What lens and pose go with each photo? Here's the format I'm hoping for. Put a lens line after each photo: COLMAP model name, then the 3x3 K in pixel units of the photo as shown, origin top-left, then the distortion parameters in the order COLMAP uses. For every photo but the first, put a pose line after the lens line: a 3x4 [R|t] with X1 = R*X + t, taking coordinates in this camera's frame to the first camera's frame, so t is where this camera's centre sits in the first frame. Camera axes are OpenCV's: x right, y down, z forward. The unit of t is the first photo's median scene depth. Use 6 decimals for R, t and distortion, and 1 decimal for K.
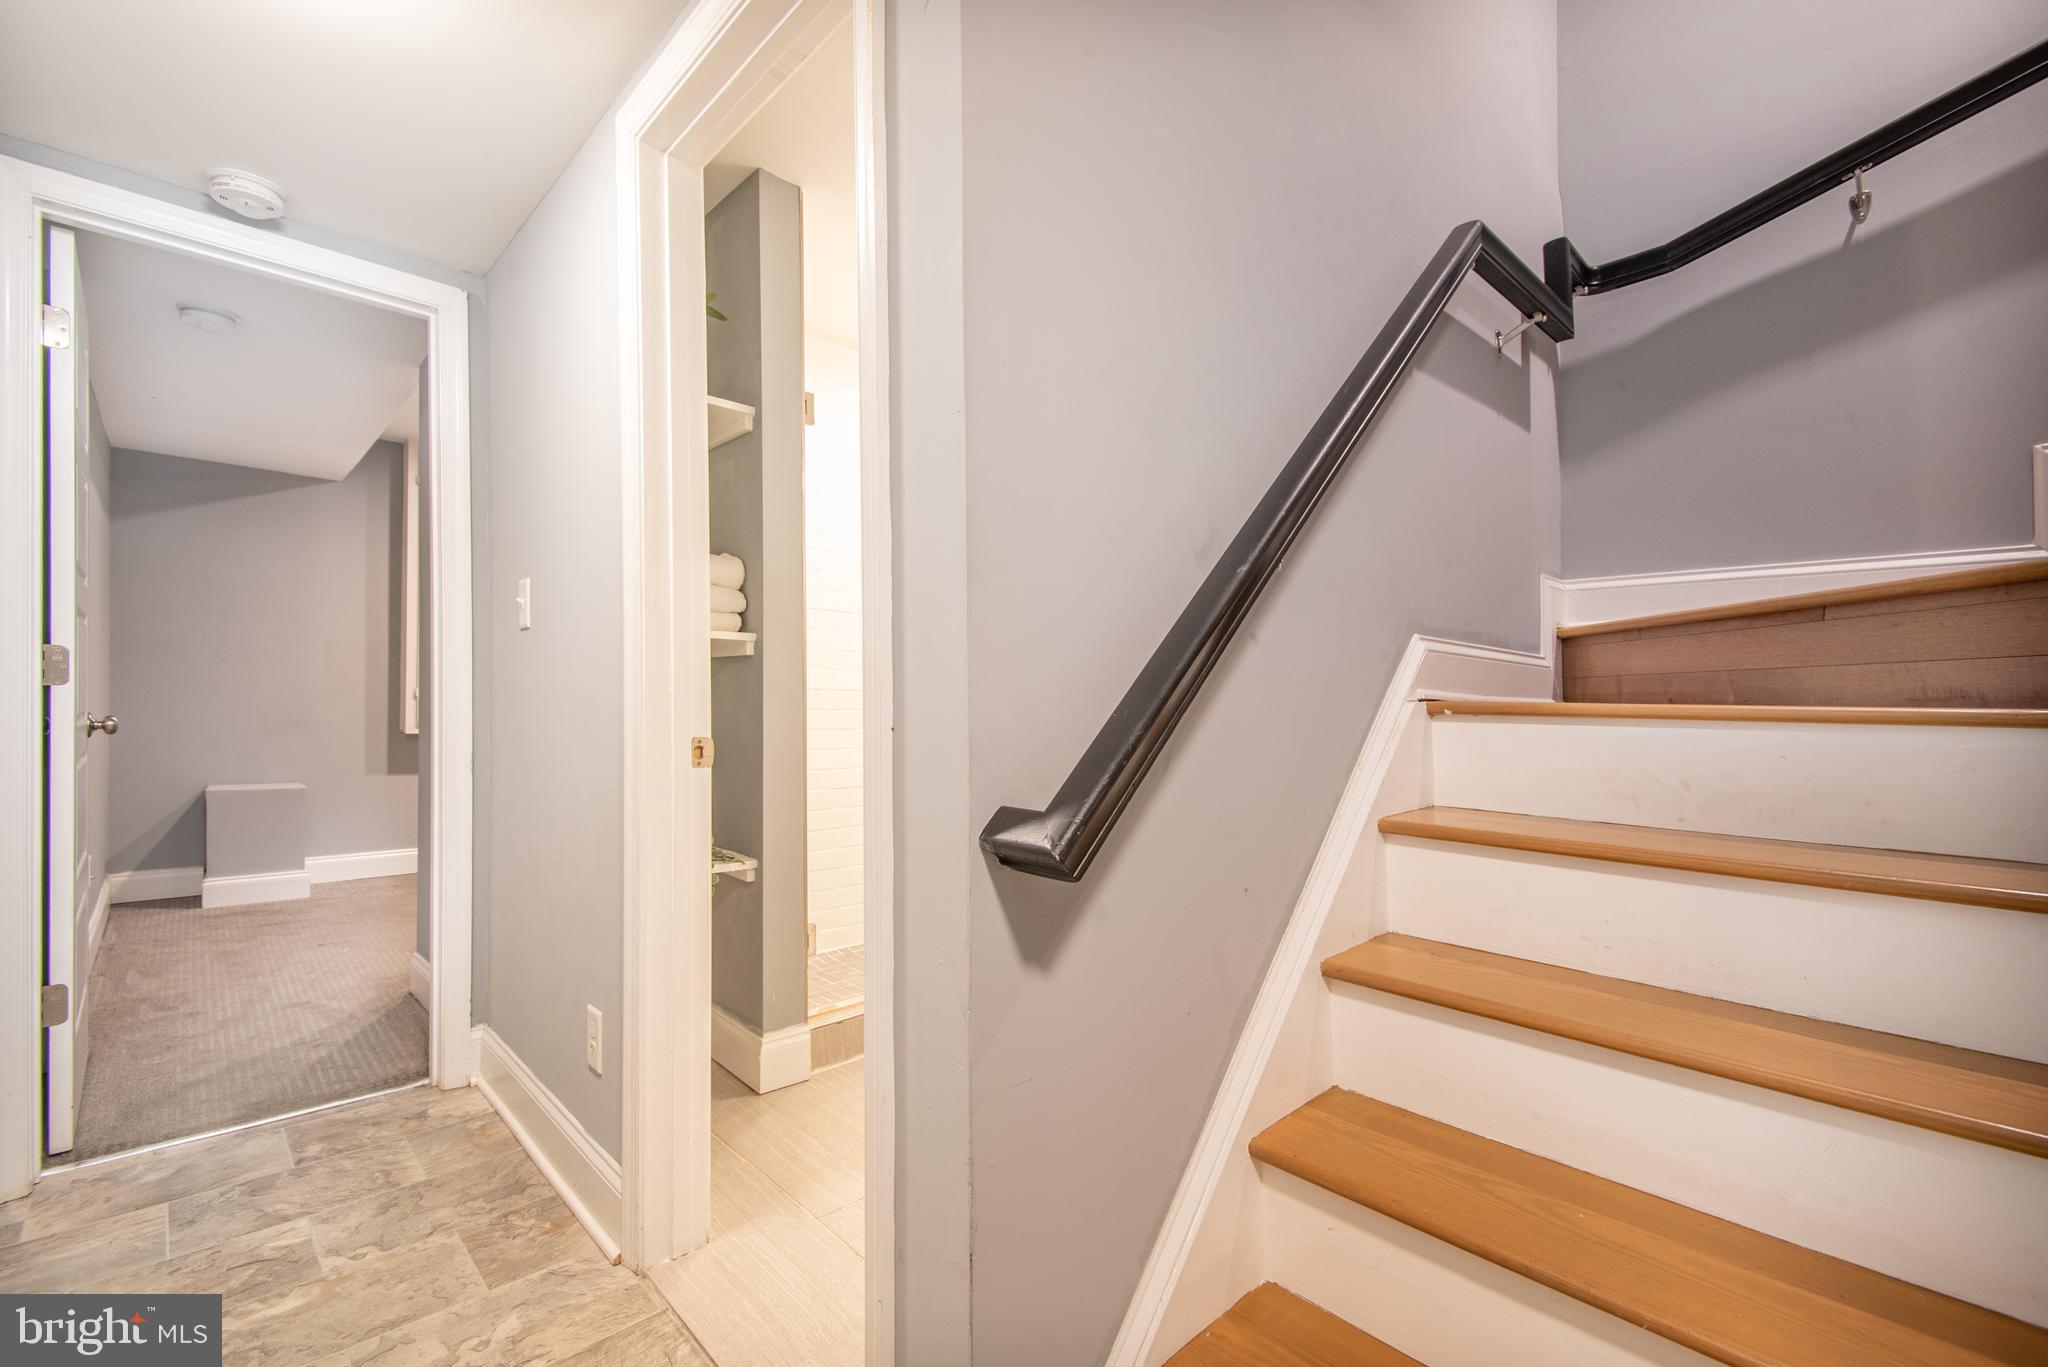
lens RADIAL K [[876.1, 0, 1030.2], [0, 876.1, 708.6], [0, 0, 1]] dist [-0.001934, -0.000721]
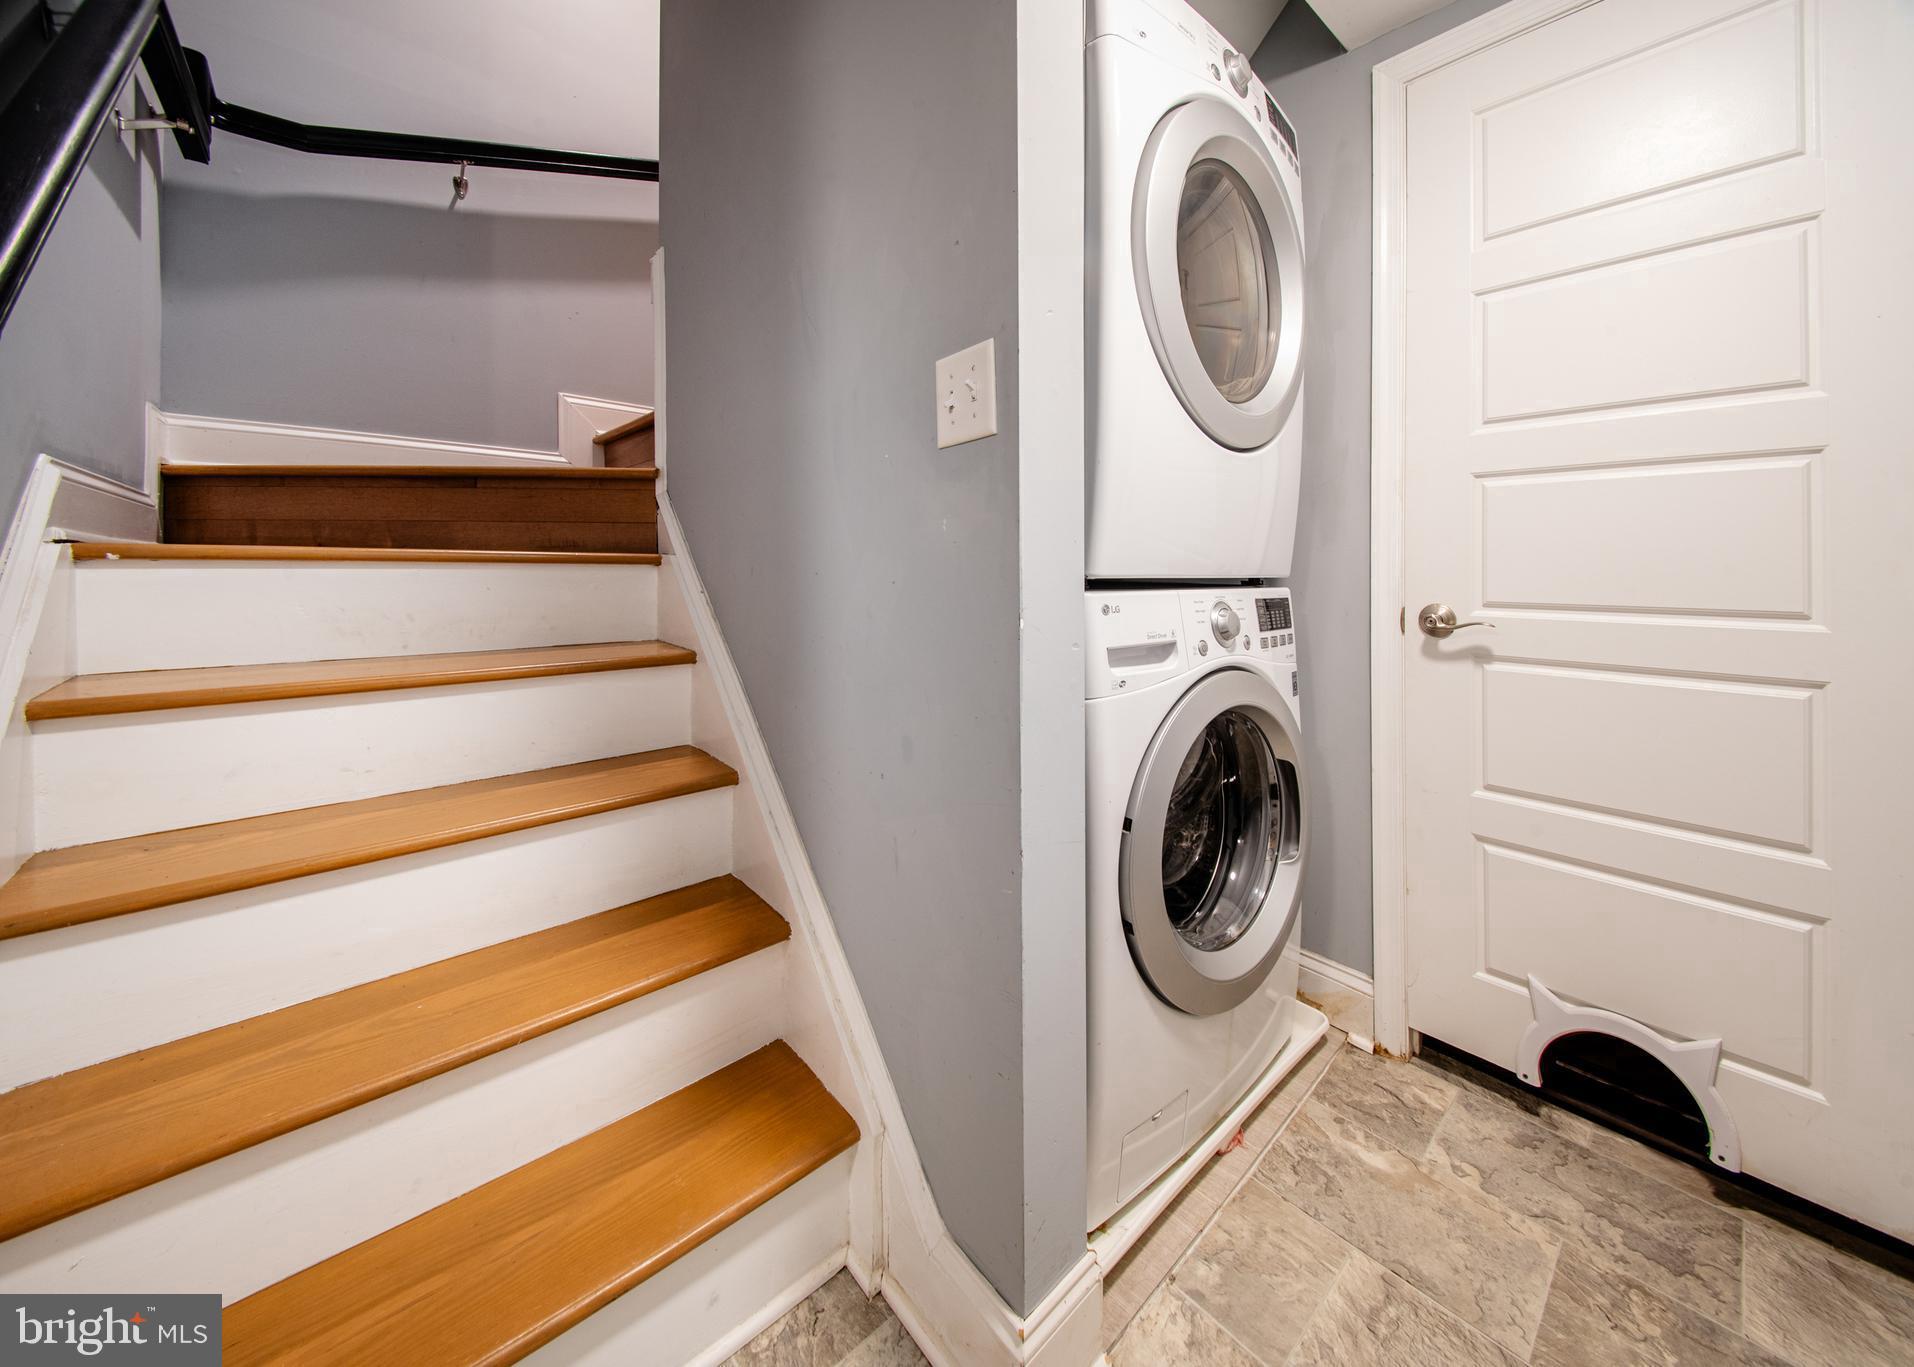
lens RADIAL K [[727.7, 0, 962.5], [0, 727.7, 551.4], [0, 0, 1]] dist [-0.001560, -0.000226]
pose [[0.017417, -0.001634, 0.999847, -0.196852], [-0.002320, 0.999996, 0.001675, -0.004232], [-0.999846, -0.002349, 0.017414, 0.200465]]
